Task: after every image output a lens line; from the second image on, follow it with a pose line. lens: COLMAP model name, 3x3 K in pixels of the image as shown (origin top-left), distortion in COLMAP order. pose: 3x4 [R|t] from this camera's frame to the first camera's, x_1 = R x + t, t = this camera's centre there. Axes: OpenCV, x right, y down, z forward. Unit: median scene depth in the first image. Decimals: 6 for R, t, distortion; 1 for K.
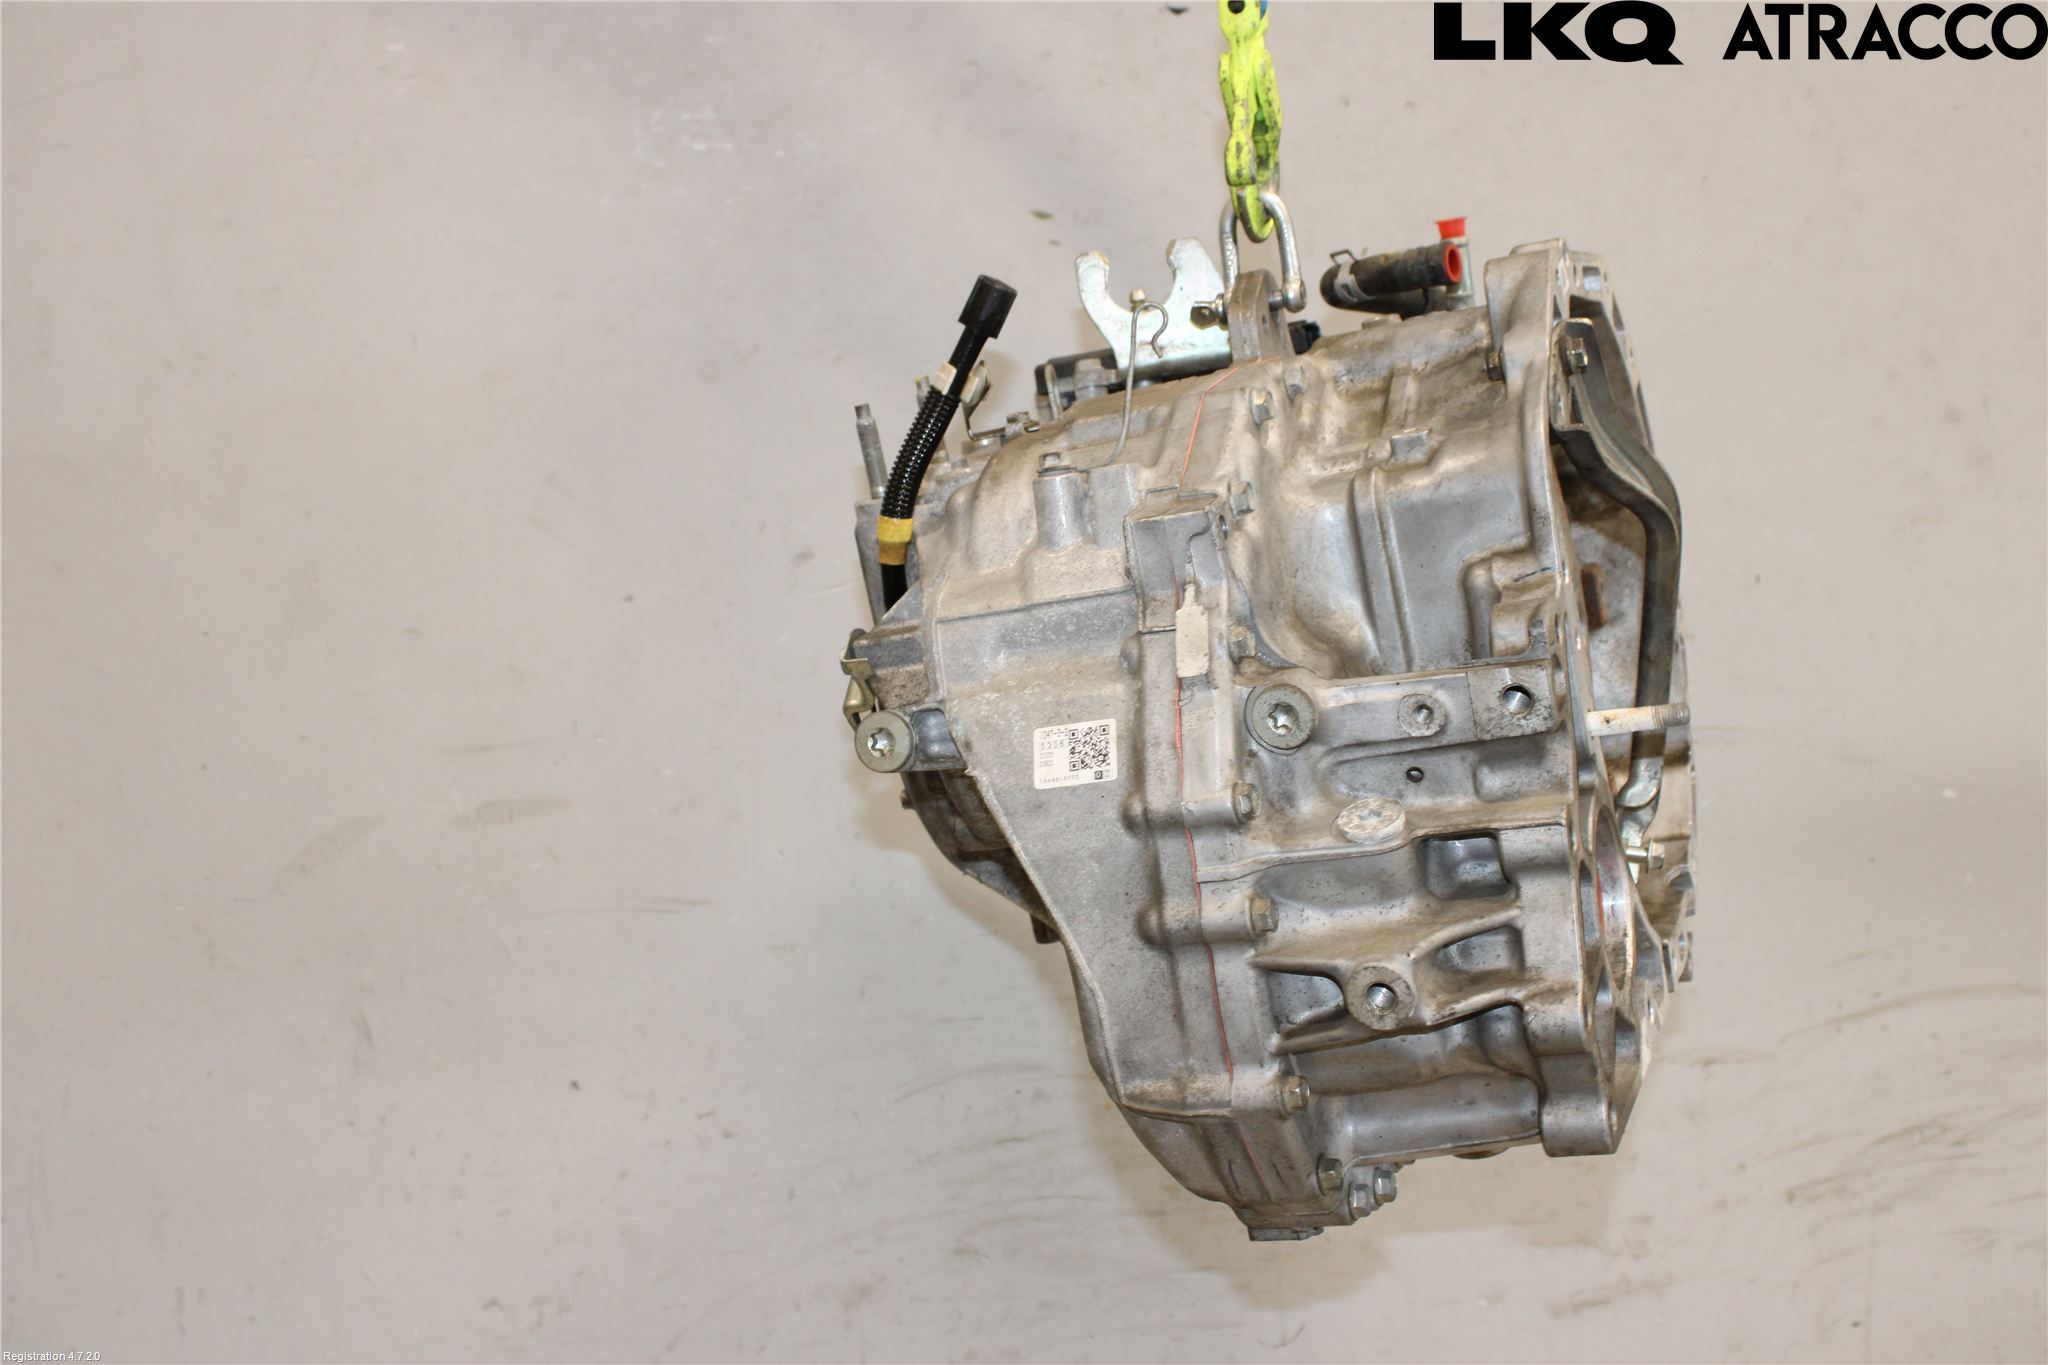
lens RADIAL K [[2596.1, 0, 1023.2], [0, 2596.1, 695.3], [0, 0, 1]] dist [-0.044189, 0.000000]
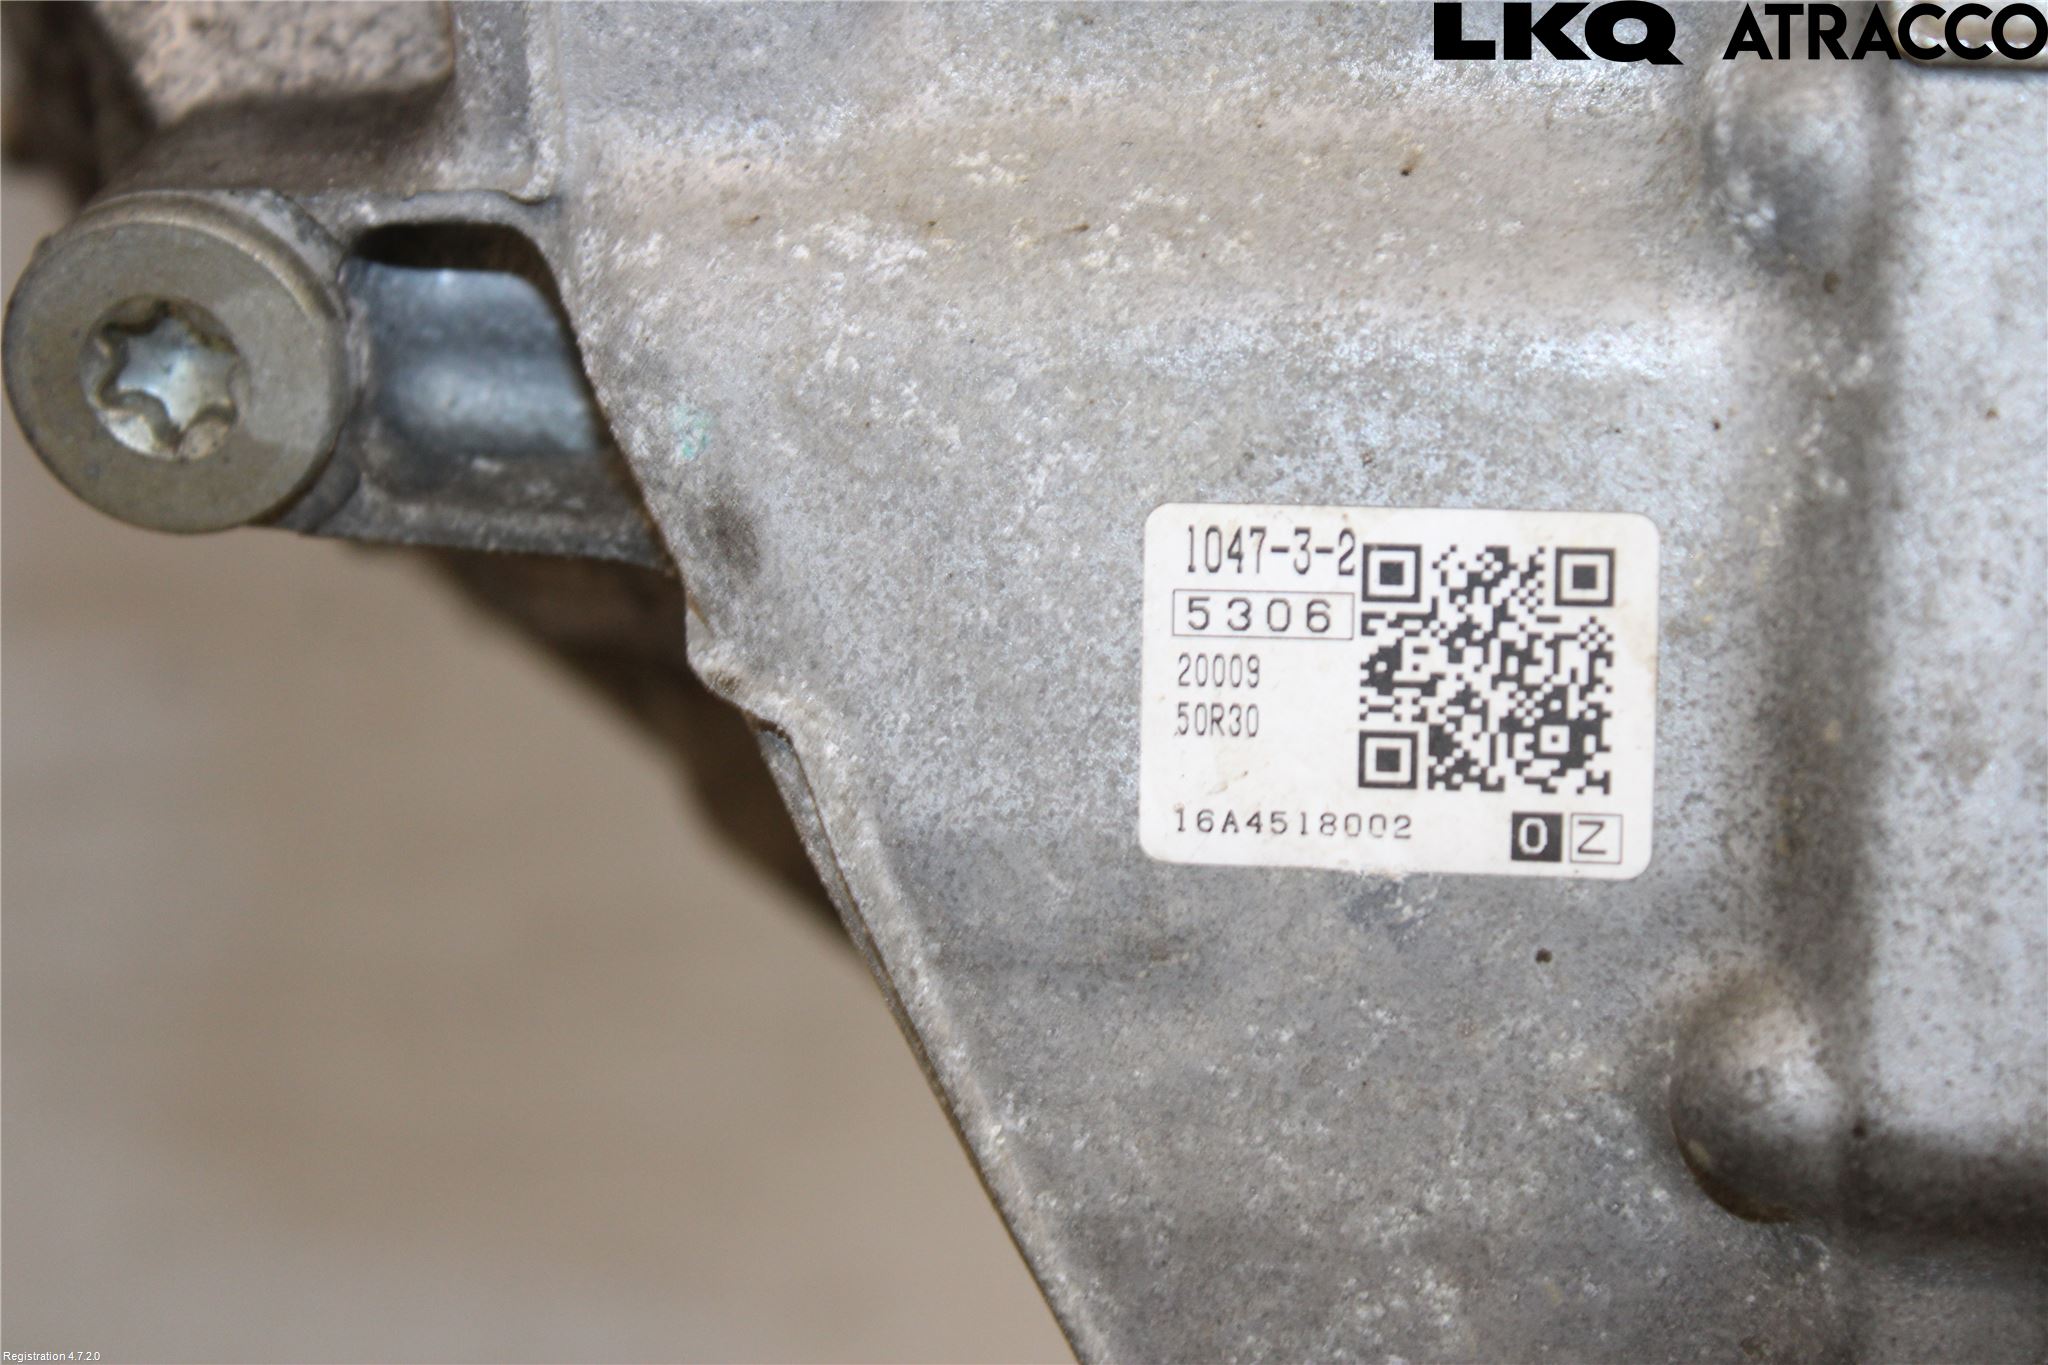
lens RADIAL K [[5169.5, 0, 1024.7], [0, 5169.5, 682.6], [0, 0, 1]] dist [0.297279, 0.000000]
pose [[0.966699, 0.013813, 0.255541, -0.092524], [-0.102647, 0.935629, 0.337732, -0.092308], [-0.234427, -0.352716, 0.905890, 0.689721]]
